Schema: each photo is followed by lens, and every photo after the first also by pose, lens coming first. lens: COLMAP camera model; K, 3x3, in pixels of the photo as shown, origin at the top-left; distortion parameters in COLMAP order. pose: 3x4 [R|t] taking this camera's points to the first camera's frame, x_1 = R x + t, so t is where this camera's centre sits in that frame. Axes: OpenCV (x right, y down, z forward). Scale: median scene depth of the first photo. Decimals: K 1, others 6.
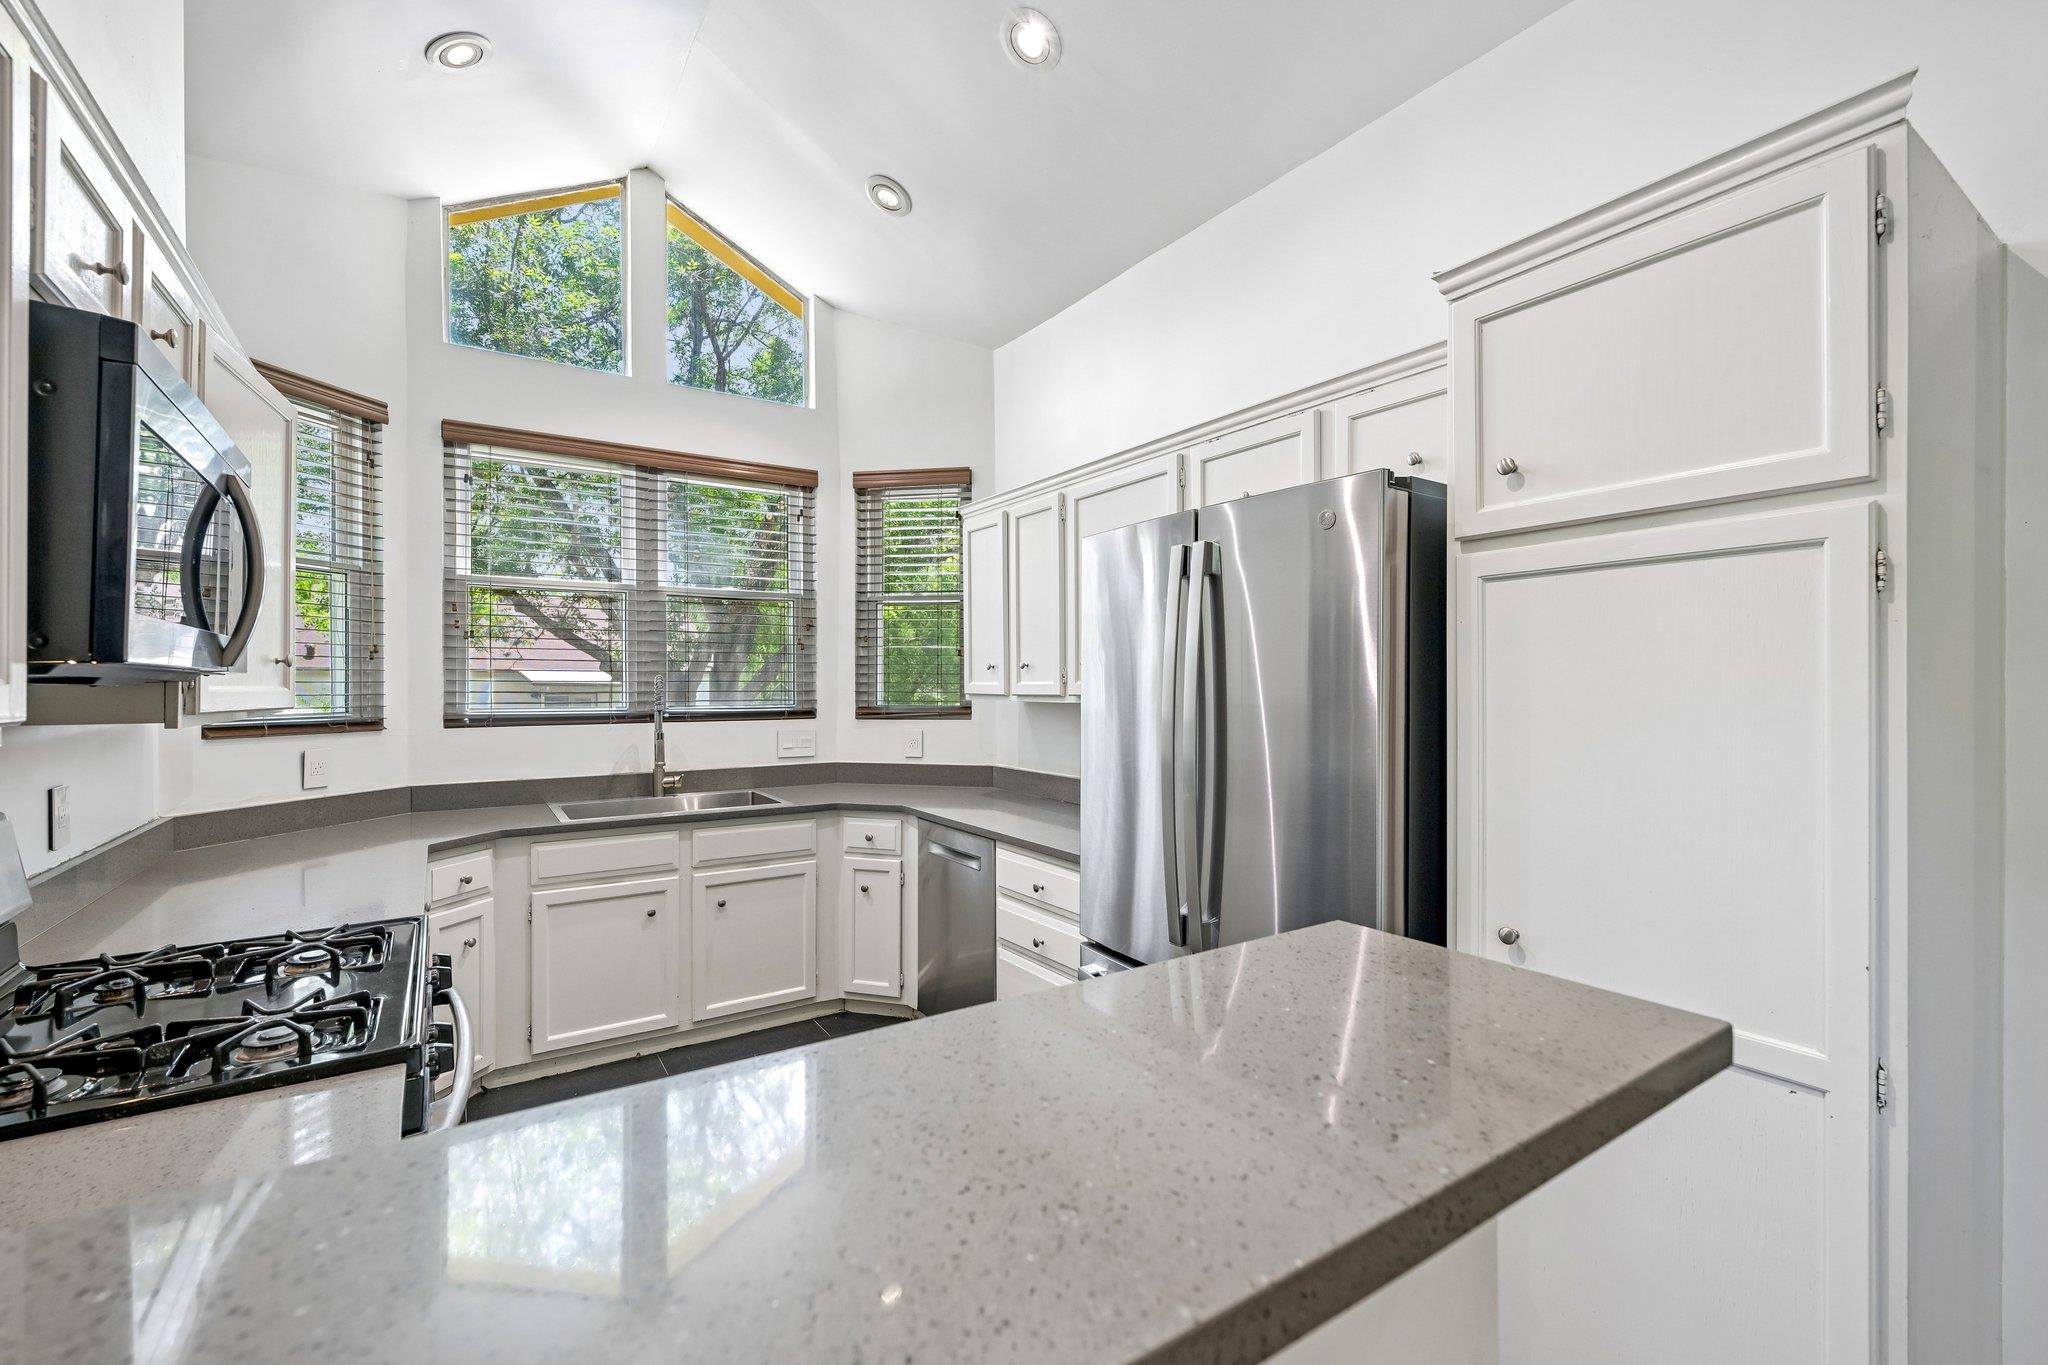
lens RADIAL K [[882.7, 0, 1033.1], [0, 882.7, 681.1], [0, 0, 1]] dist [0.003248, 0.001189]
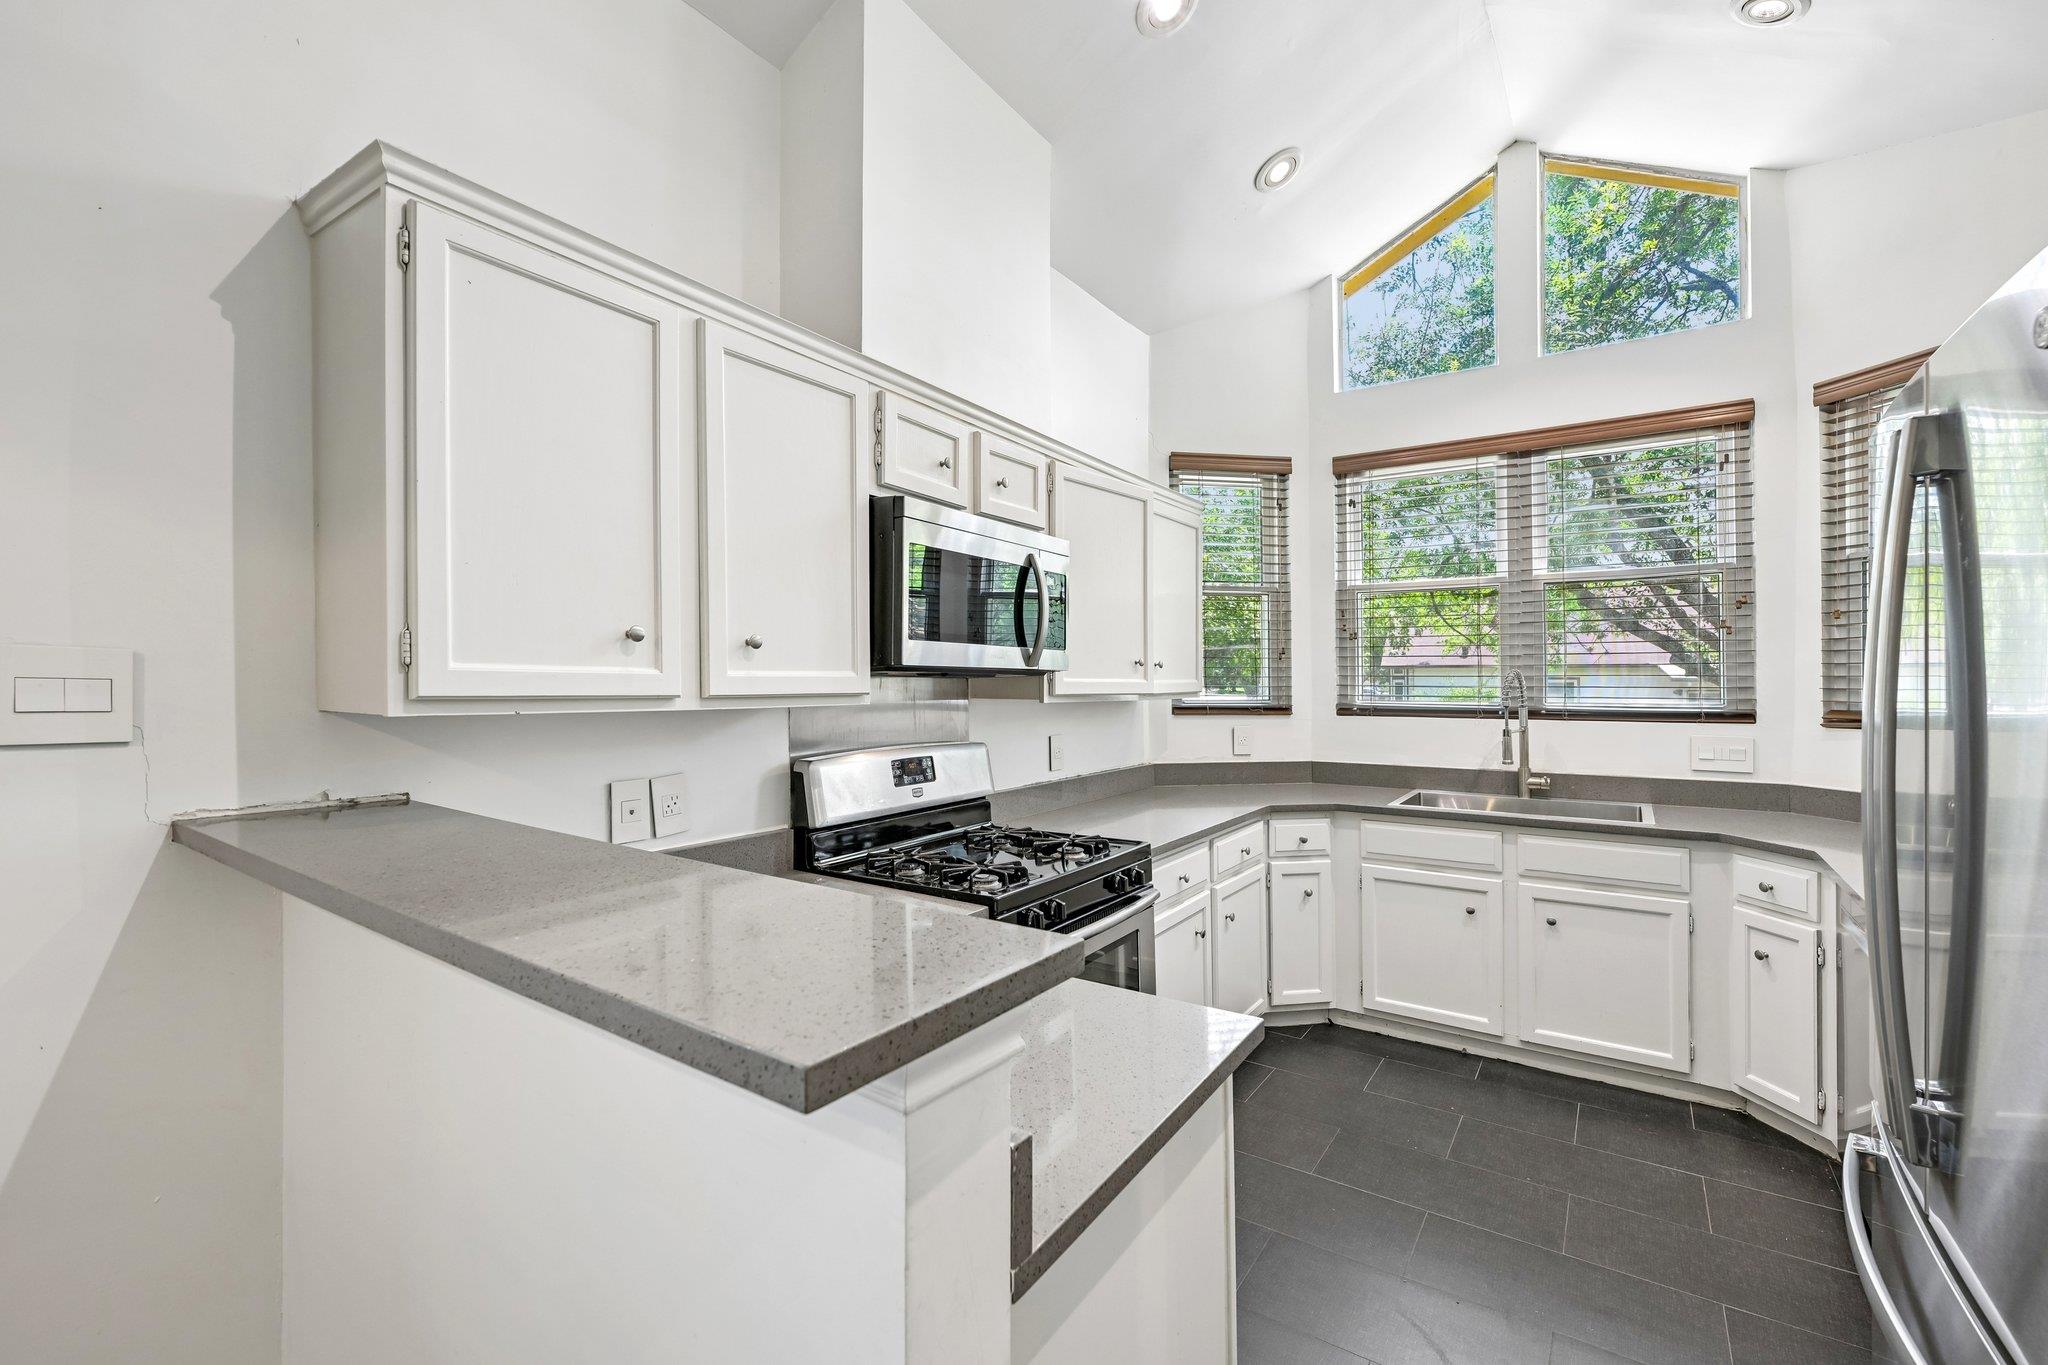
lens RADIAL K [[882.7, 0, 1014.7], [0, 882.7, 670.7], [0, 0, 1]] dist [0.003248, 0.001189]
pose [[0.364694, -0.008969, -0.931084, 0.278440], [0.003214, 0.999960, -0.008373, 0.001529], [0.931122, 0.000061, 0.364708, 0.153211]]
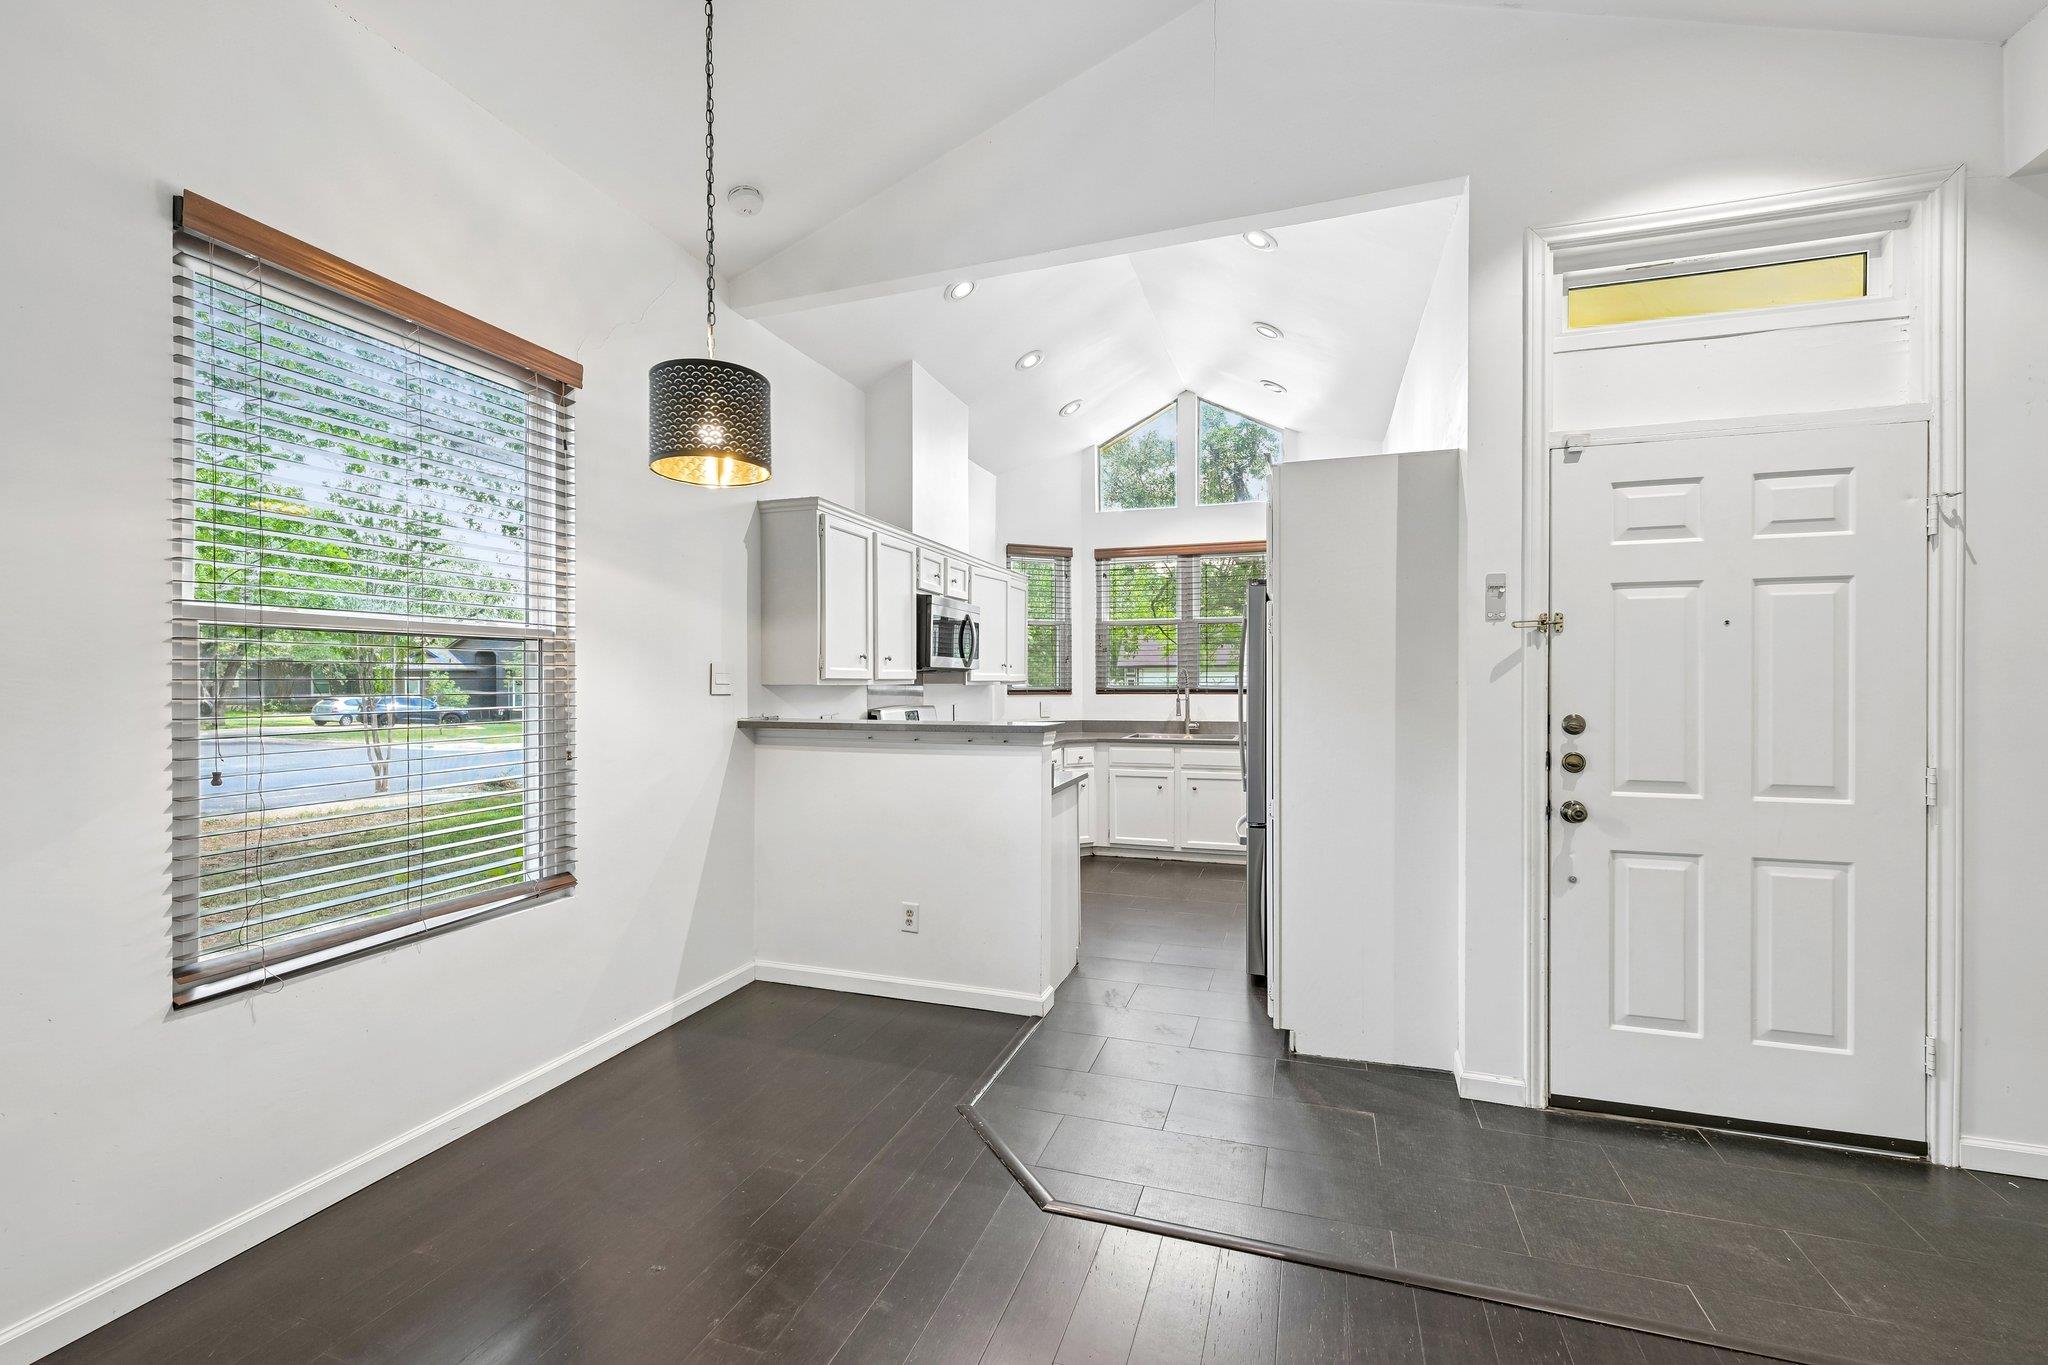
lens RADIAL K [[882.7, 0, 1009.5], [0, 882.7, 690.6], [0, 0, 1]] dist [0.003248, 0.001189]
pose [[0.601804, 0.011303, -0.798564, 0.882862], [0.004815, 0.999830, 0.017780, 0.005692], [0.798630, -0.014545, 0.601647, -0.437129]]
